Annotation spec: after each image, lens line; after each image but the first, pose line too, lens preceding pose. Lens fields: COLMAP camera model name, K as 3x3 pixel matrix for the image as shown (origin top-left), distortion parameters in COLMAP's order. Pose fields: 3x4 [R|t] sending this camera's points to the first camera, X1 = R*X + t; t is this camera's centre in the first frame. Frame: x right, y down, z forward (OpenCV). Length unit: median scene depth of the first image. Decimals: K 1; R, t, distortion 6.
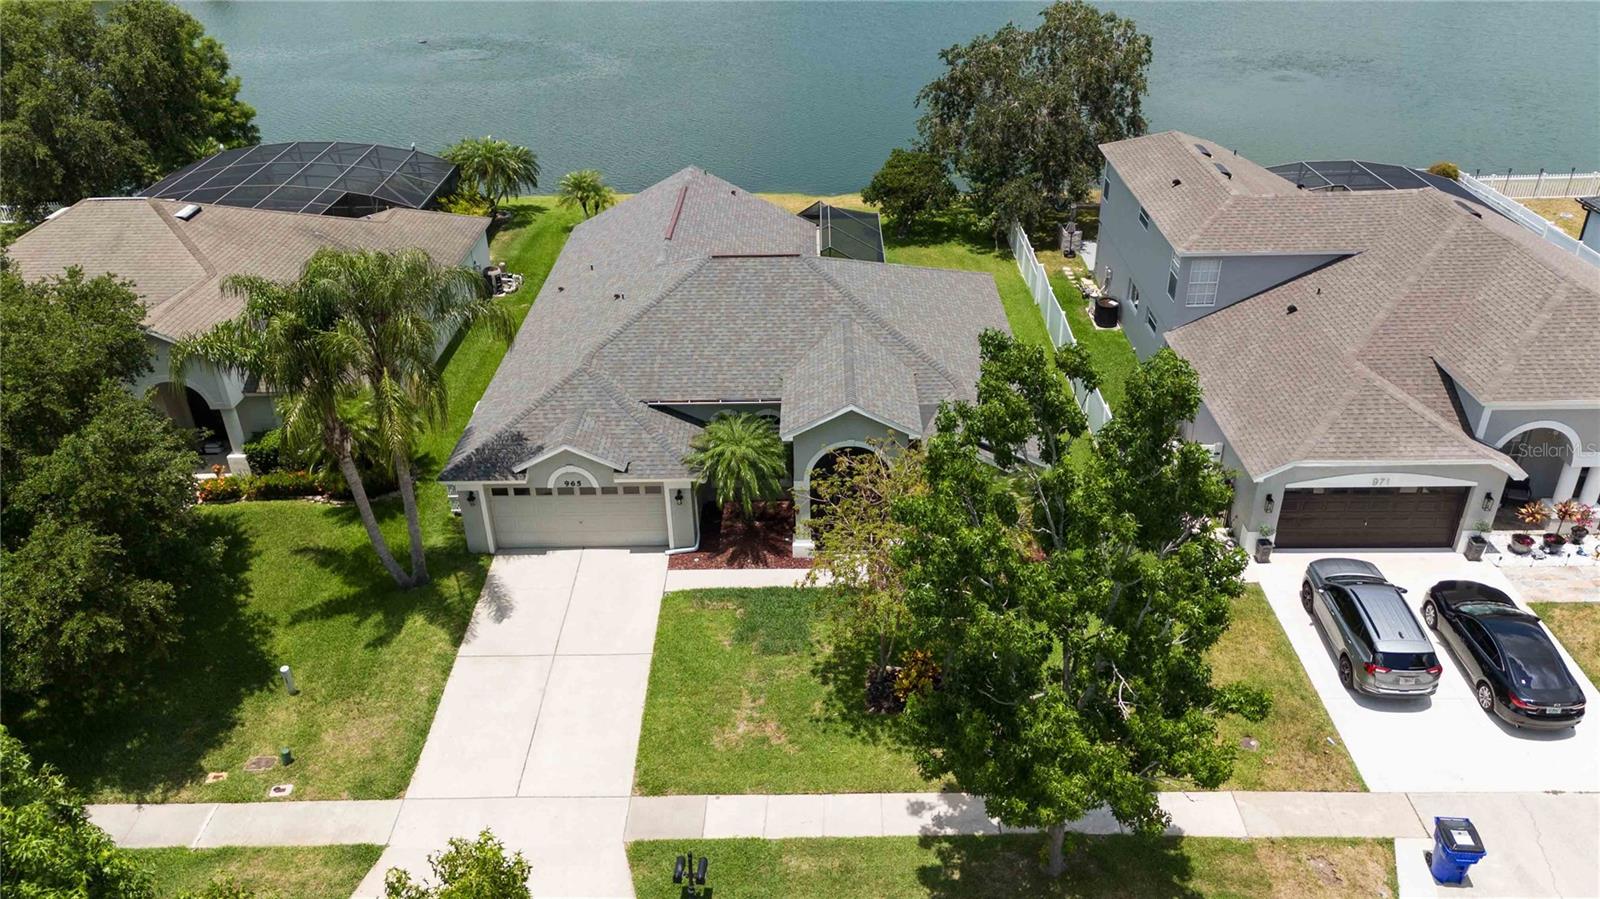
lens RADIAL K [[1196.8, 0, 800.0], [0, 1196.8, 449.5], [0, 0, 1]] dist [-0.002546, -0.004158]
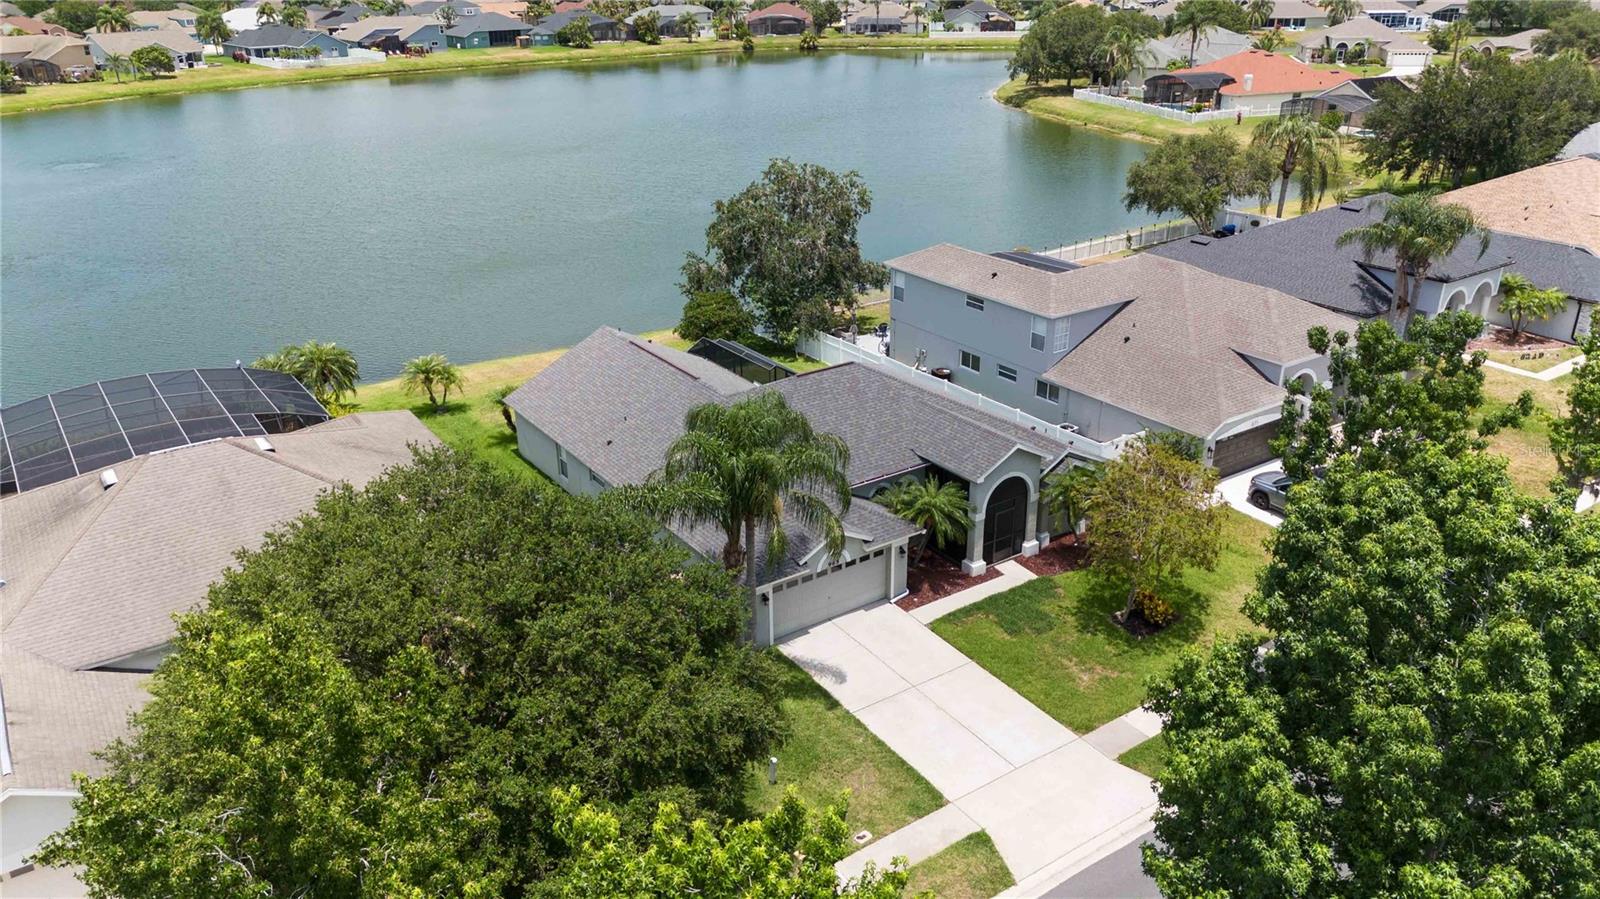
lens RADIAL K [[1196.8, 0, 800.0], [0, 1196.8, 449.5], [0, 0, 1]] dist [-0.002546, -0.004158]
pose [[0.817236, -0.213792, 0.535180, -0.842237], [0.279373, 0.959200, -0.043434, -0.039226], [-0.504059, 0.185010, 0.843621, -0.029756]]
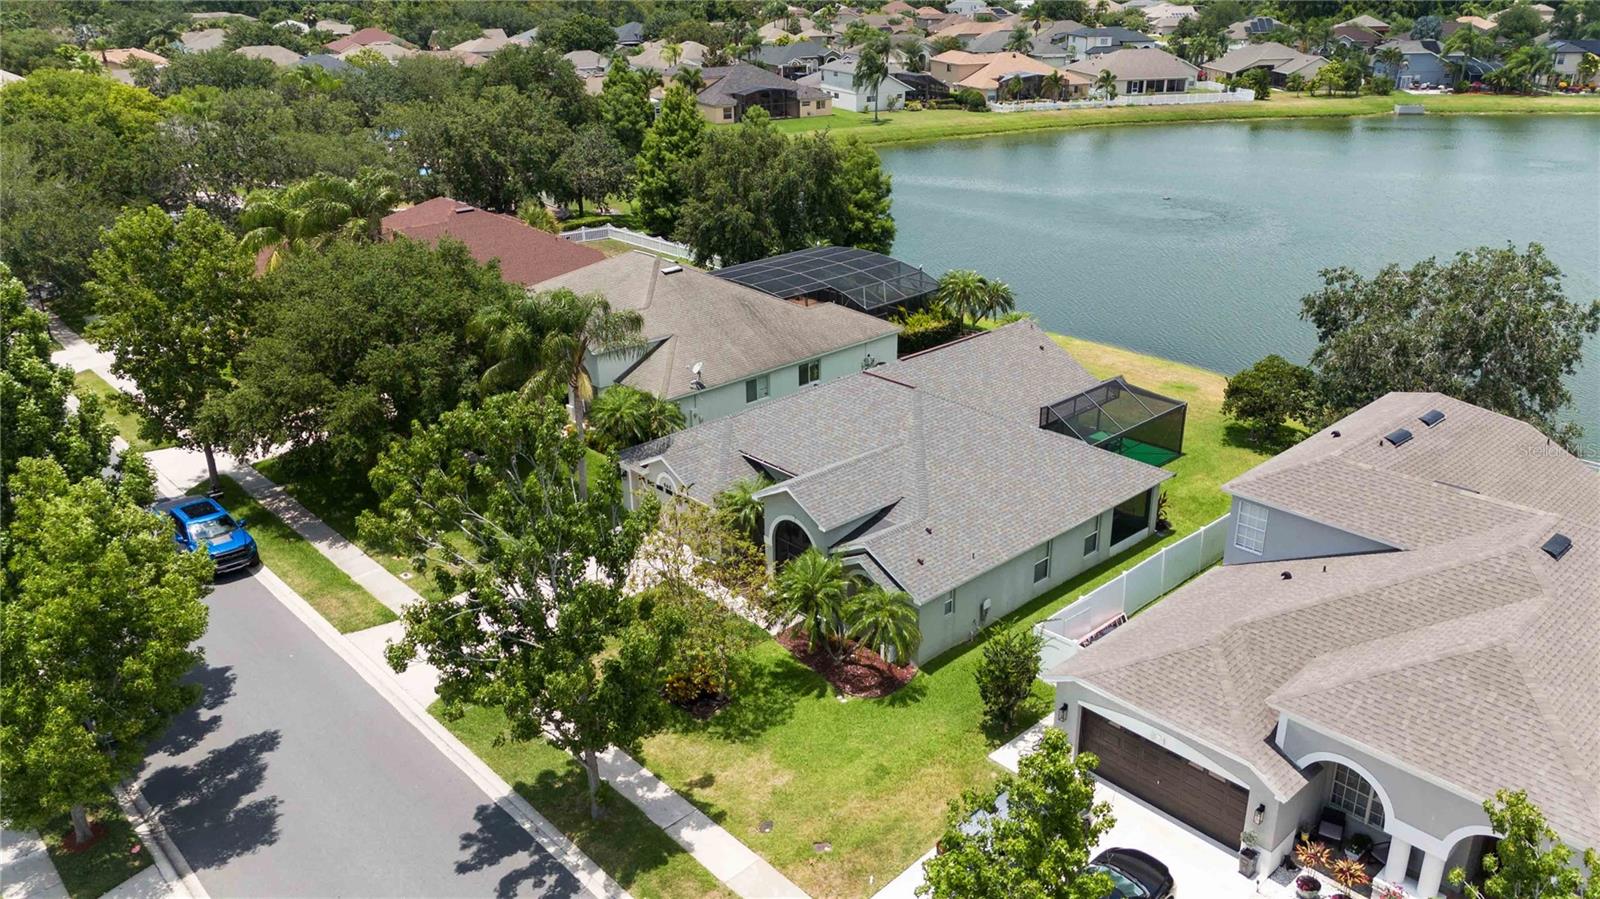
lens RADIAL K [[1196.8, 0, 800.0], [0, 1196.8, 449.5], [0, 0, 1]] dist [-0.002546, -0.004158]
pose [[0.676820, 0.290011, -0.676616, 0.871282], [-0.369464, 0.928807, 0.028530, -0.110970], [0.636720, 0.230675, 0.735783, 0.037963]]
